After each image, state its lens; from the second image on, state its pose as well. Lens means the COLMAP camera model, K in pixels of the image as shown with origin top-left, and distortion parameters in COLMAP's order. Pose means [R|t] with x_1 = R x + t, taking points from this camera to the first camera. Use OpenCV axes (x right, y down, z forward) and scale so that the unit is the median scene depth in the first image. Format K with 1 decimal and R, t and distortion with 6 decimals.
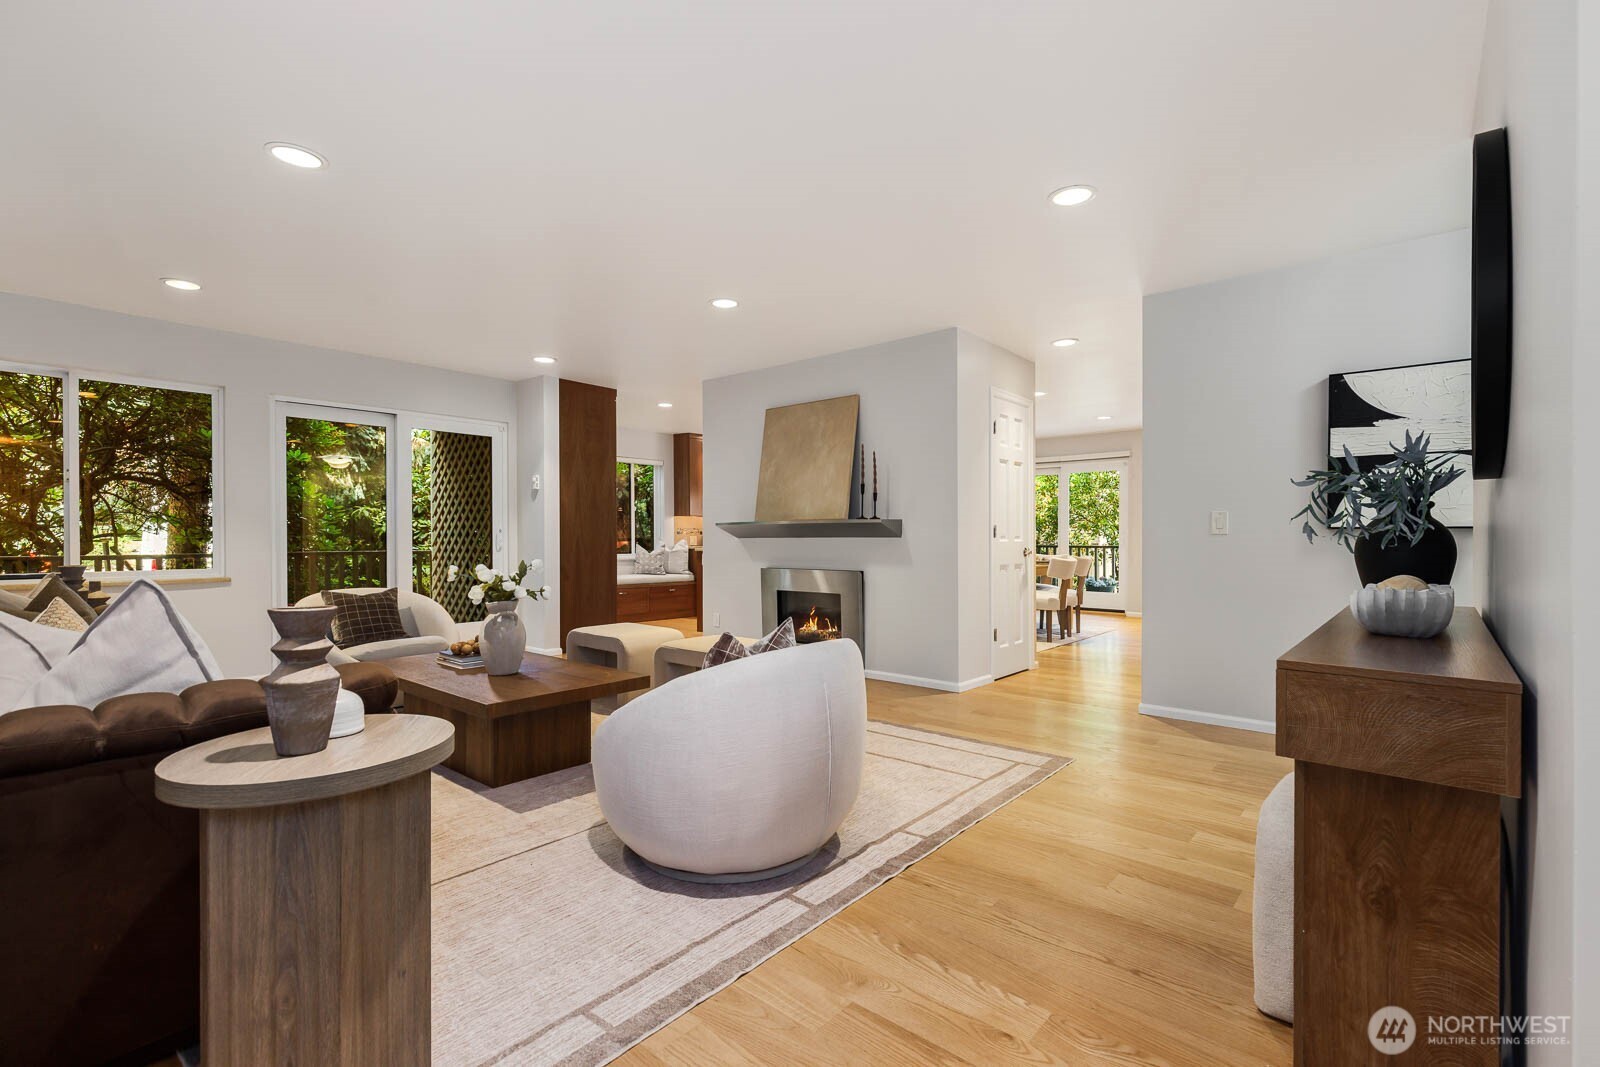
lens RADIAL K [[730.8, 0, 793.3], [0, 730.8, 537.8], [0, 0, 1]] dist [0.002832, 0.000390]
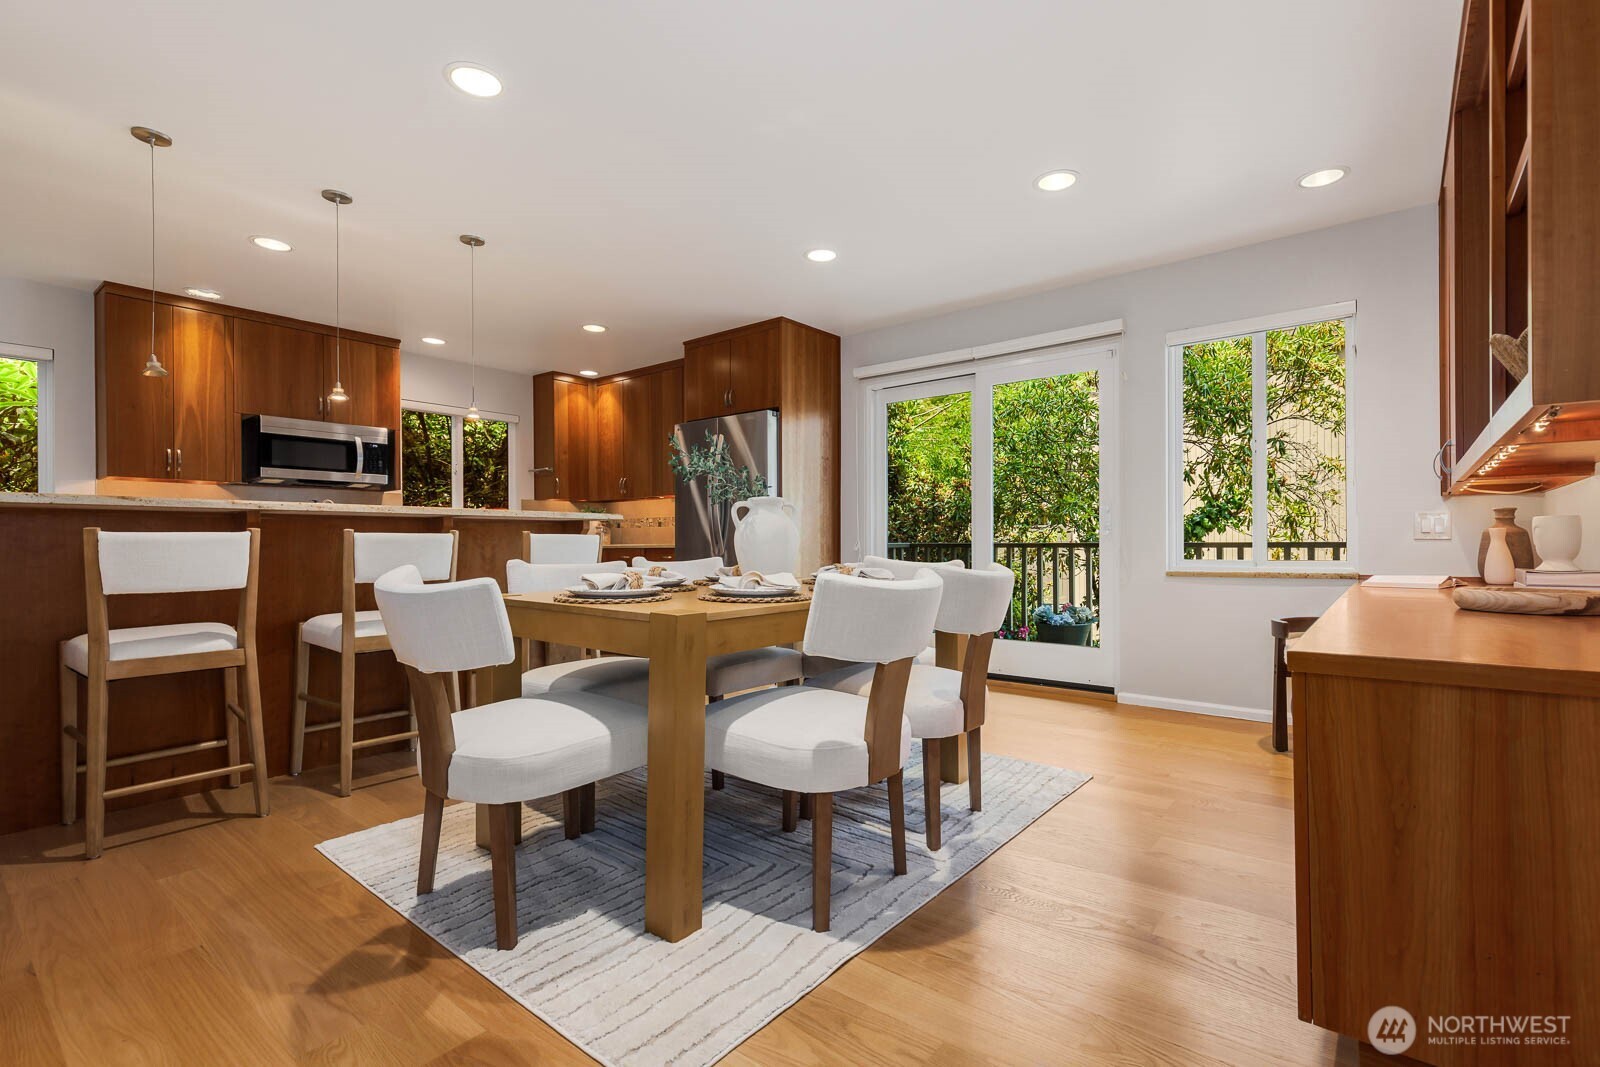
lens RADIAL K [[730.8, 0, 806.0], [0, 730.8, 545.4], [0, 0, 1]] dist [0.002832, 0.000390]
pose [[0.999284, -0.005553, 0.037426, 0.354199], [0.005570, 0.999984, -0.000344, 0.018434], [-0.037424, 0.000552, 0.999299, 0.794816]]
